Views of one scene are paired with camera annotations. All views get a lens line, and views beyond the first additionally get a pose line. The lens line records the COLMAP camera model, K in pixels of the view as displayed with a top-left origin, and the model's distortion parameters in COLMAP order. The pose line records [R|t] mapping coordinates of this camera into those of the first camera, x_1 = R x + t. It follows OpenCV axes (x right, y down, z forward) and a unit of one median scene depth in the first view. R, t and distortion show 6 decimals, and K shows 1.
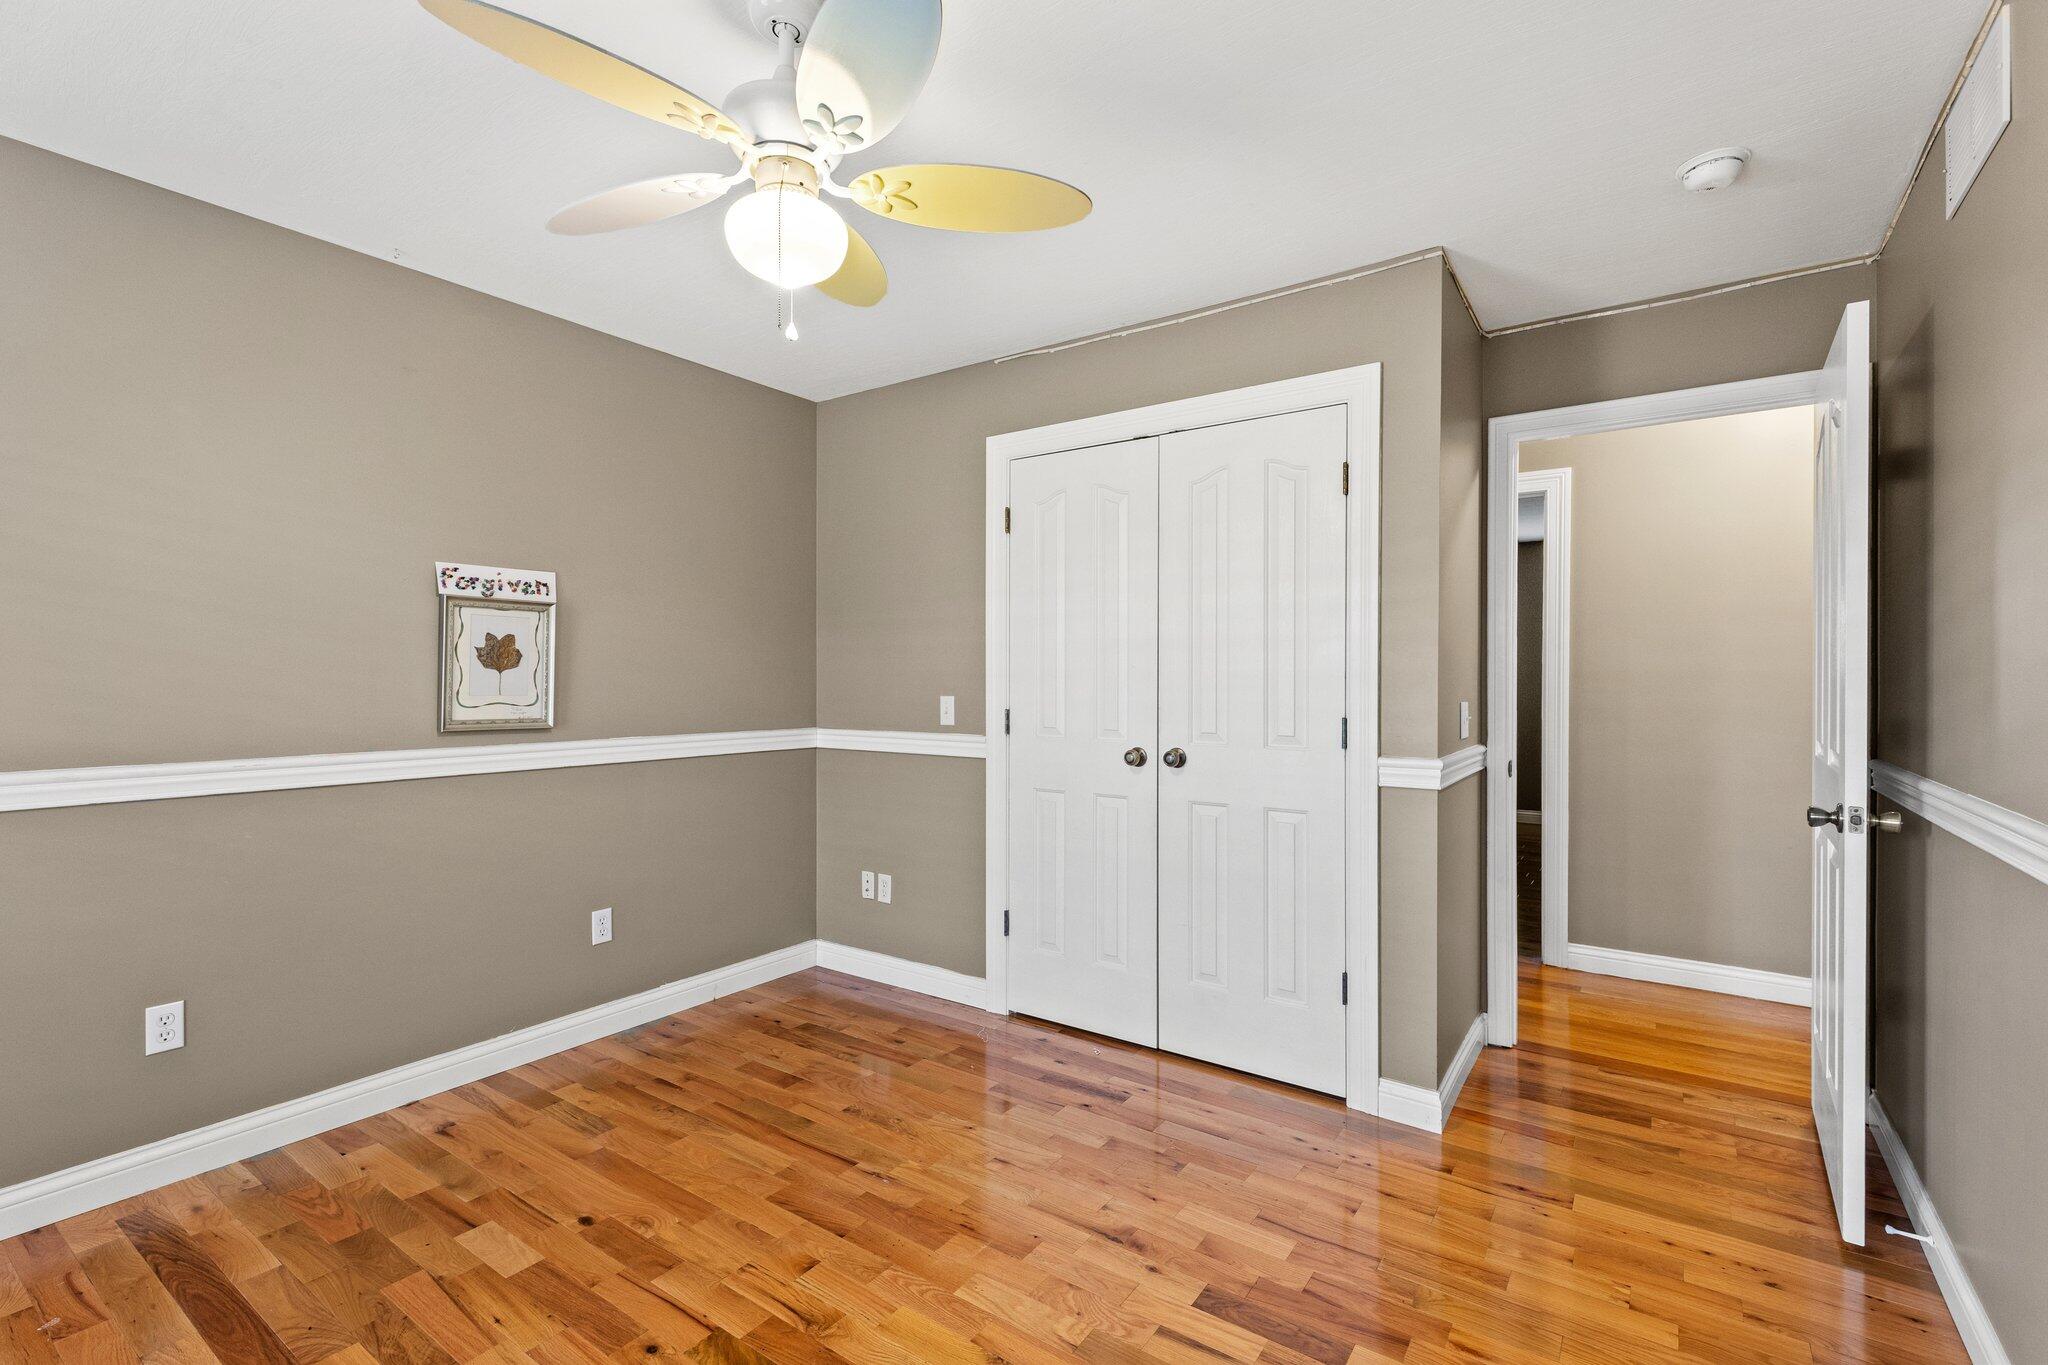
lens RADIAL K [[923.1, 0, 1024.3], [0, 923.1, 680.6], [0, 0, 1]] dist [0.005168, -0.002145]
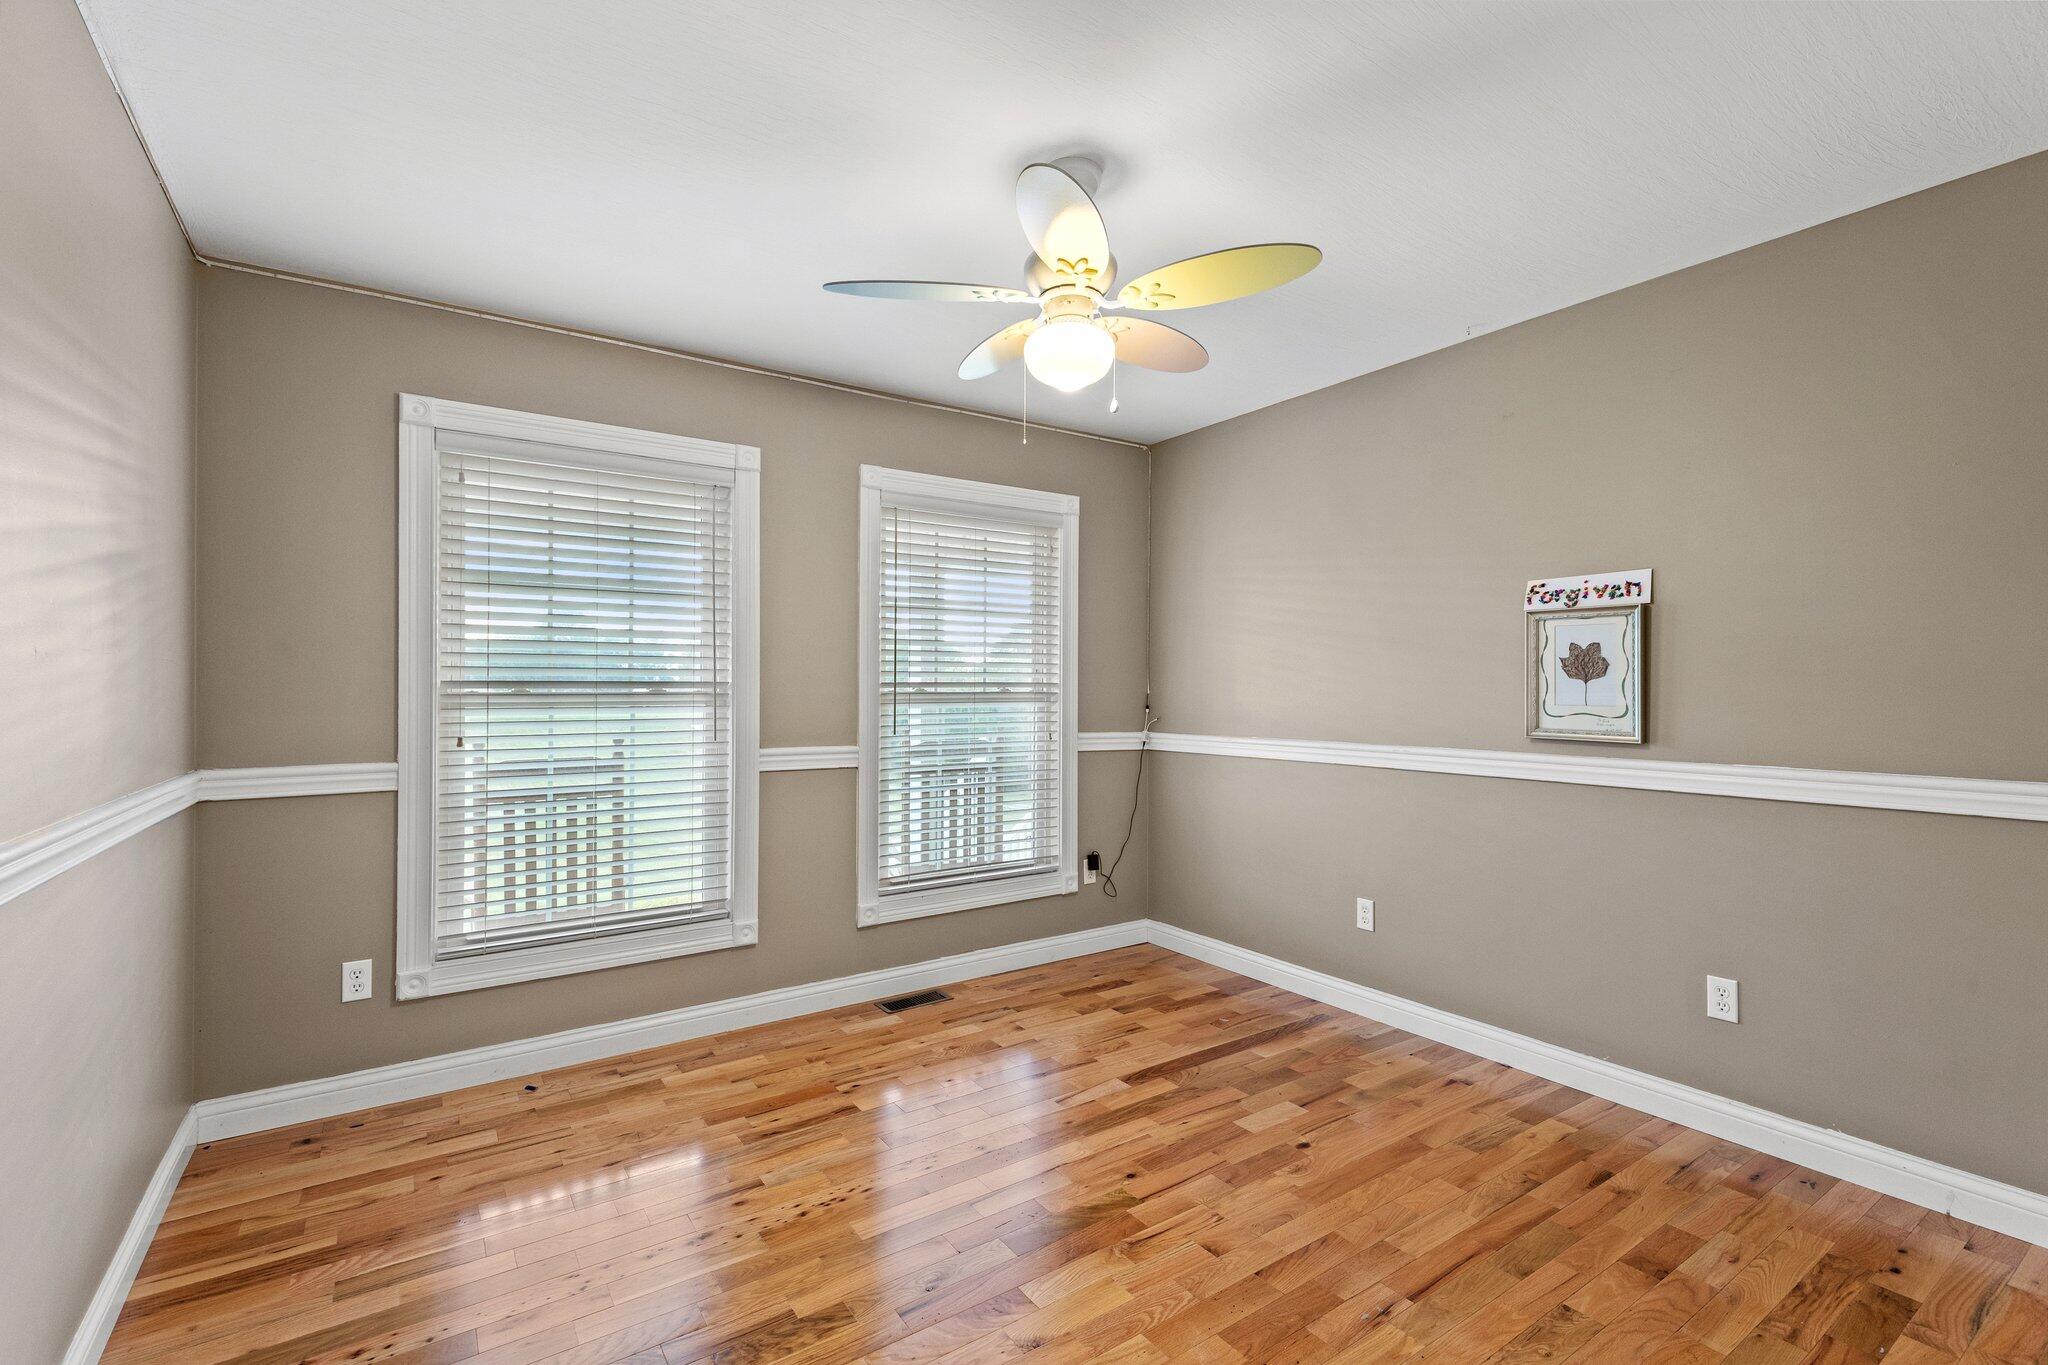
lens RADIAL K [[923.1, 0, 1030.4], [0, 923.1, 684.6], [0, 0, 1]] dist [0.005168, -0.002145]
pose [[-0.359098, -0.004824, -0.933288, 0.577253], [-0.001903, 0.999988, -0.004437, -0.001023], [0.933298, 0.000183, -0.359103, 0.833438]]
